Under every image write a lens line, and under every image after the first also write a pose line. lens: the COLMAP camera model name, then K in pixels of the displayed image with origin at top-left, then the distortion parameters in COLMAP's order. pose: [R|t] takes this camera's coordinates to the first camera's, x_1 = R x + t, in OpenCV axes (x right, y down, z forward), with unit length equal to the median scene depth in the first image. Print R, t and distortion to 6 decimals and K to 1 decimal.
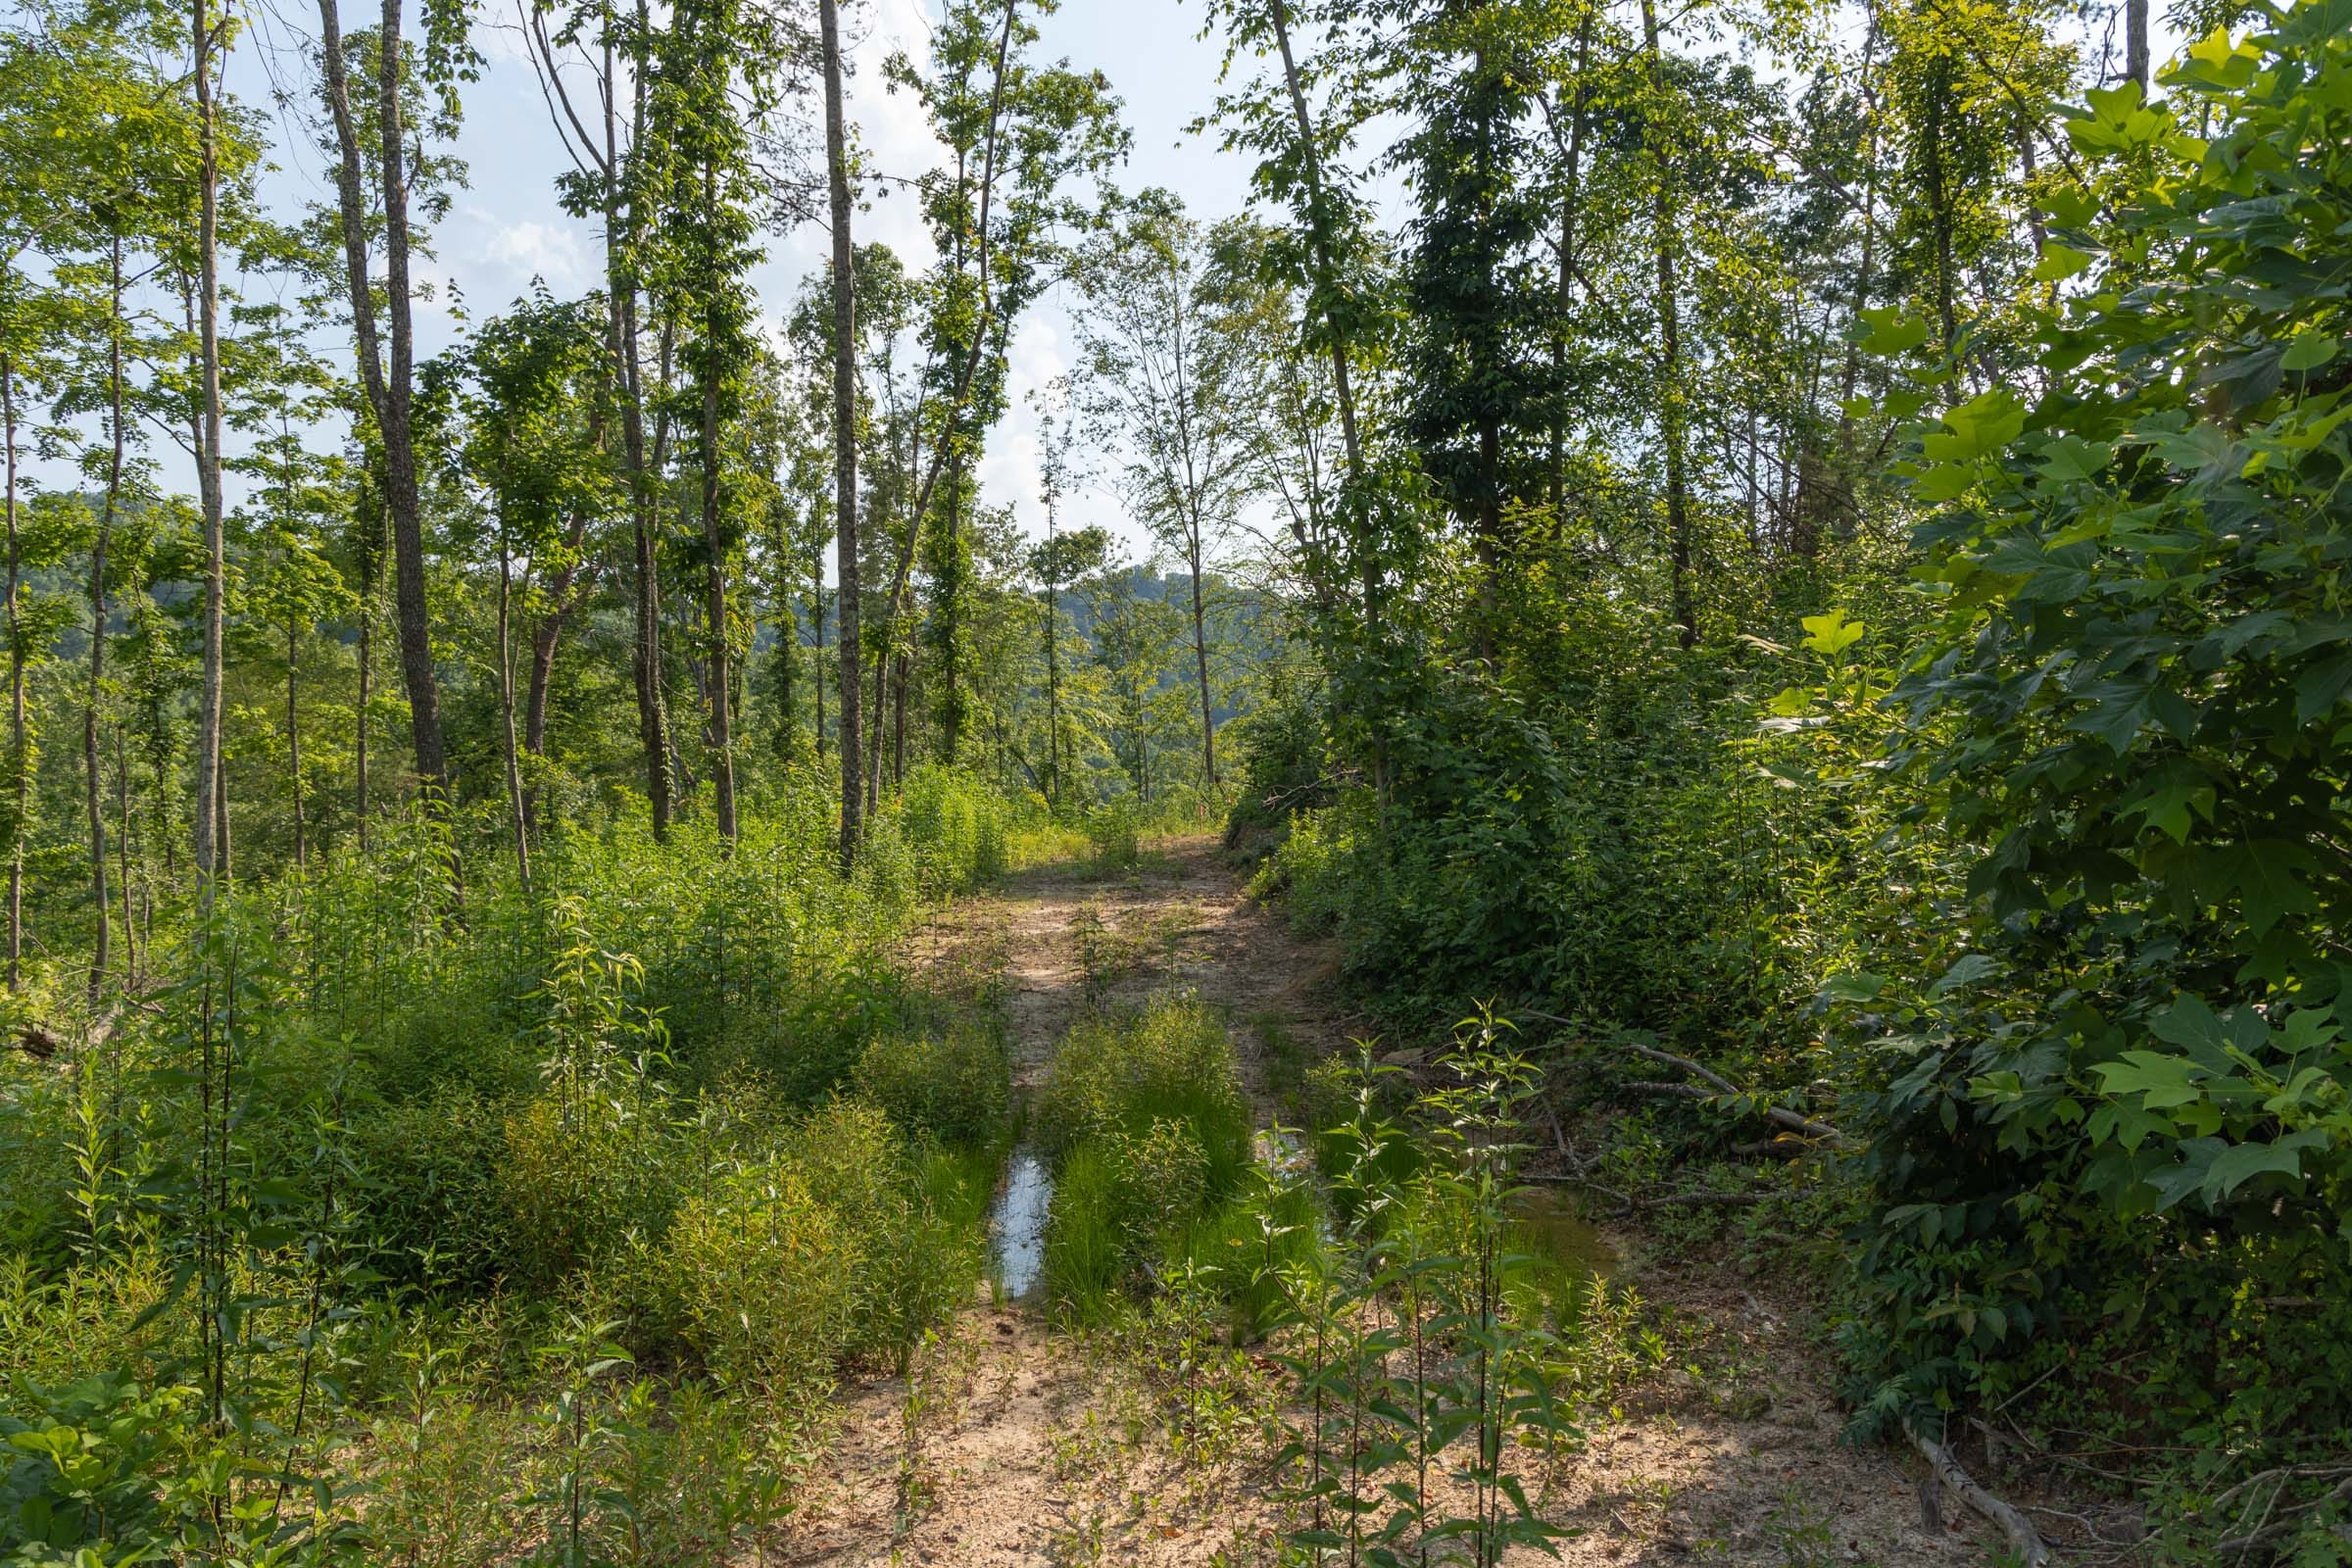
lens RADIAL K [[1585.8, 0, 1179.2], [0, 1585.8, 782.5], [0, 0, 1]] dist [0.010933, 0.004404]
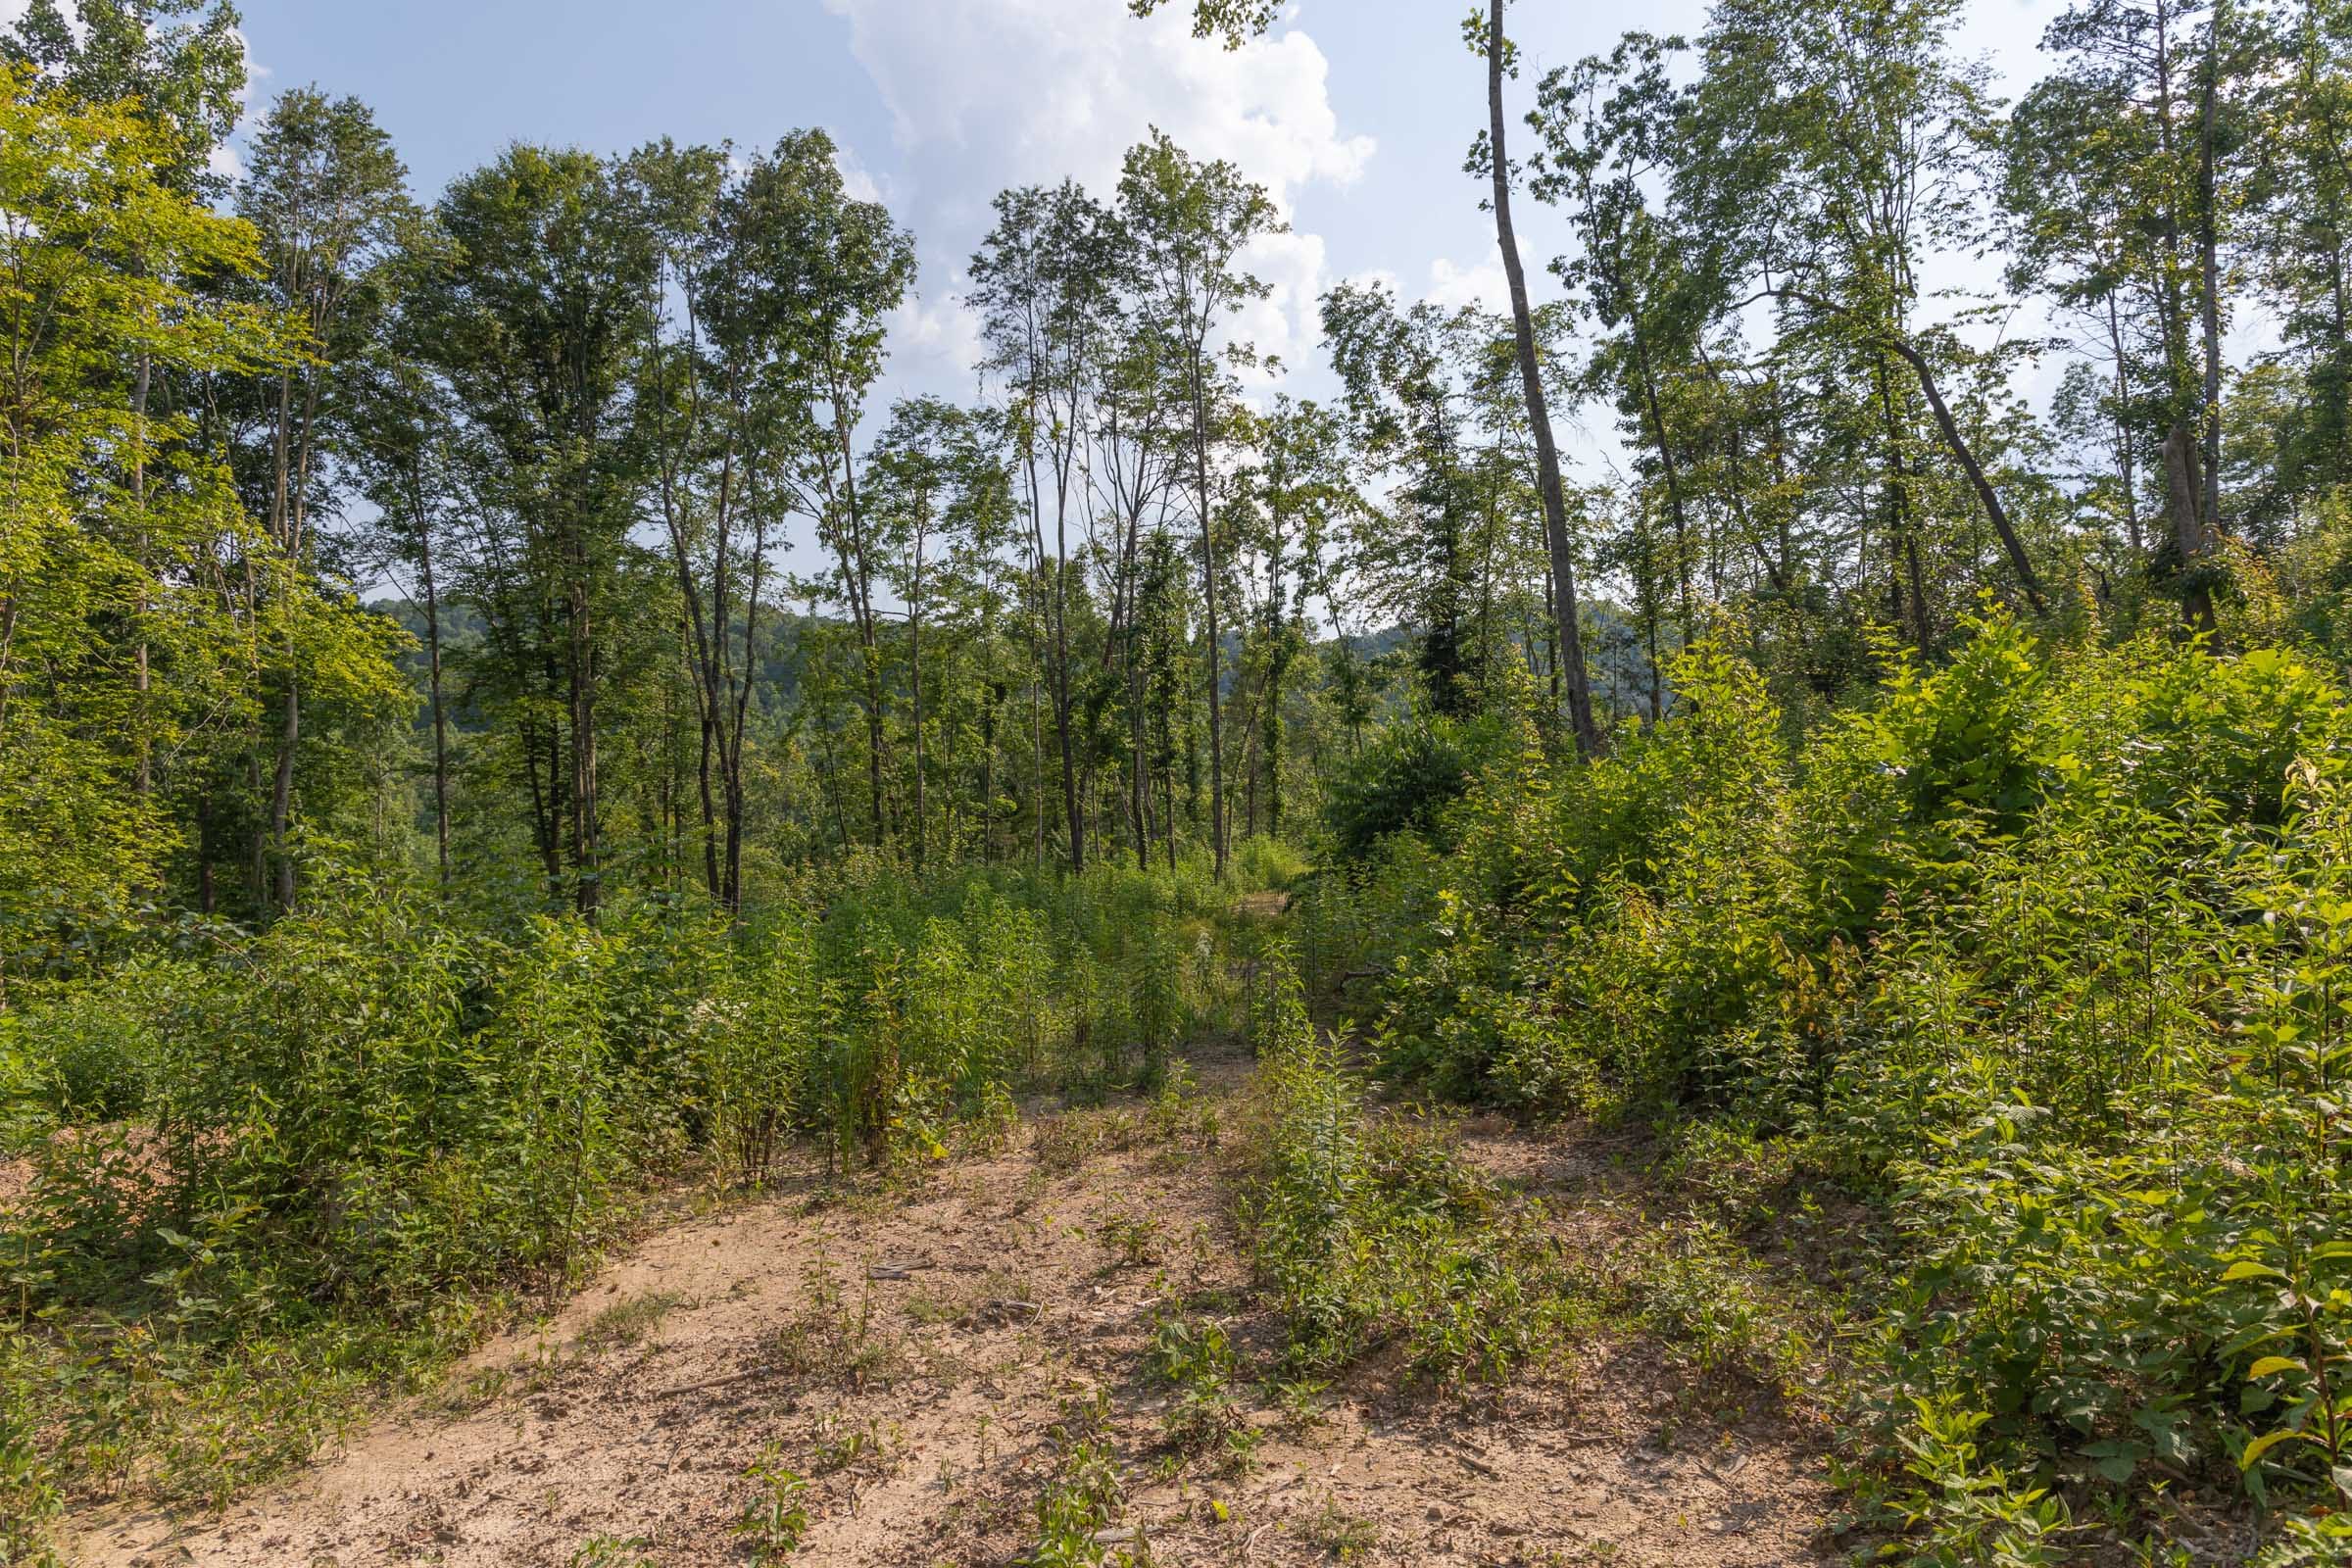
lens RADIAL K [[1585.8, 0, 1175.2], [0, 1585.8, 787.7], [0, 0, 1]] dist [0.010933, 0.004404]
pose [[0.967817, -0.018006, -0.251012, 0.309860], [0.014650, 0.999777, -0.015231, -0.050241], [0.251230, 0.011063, 0.967864, -1.259995]]
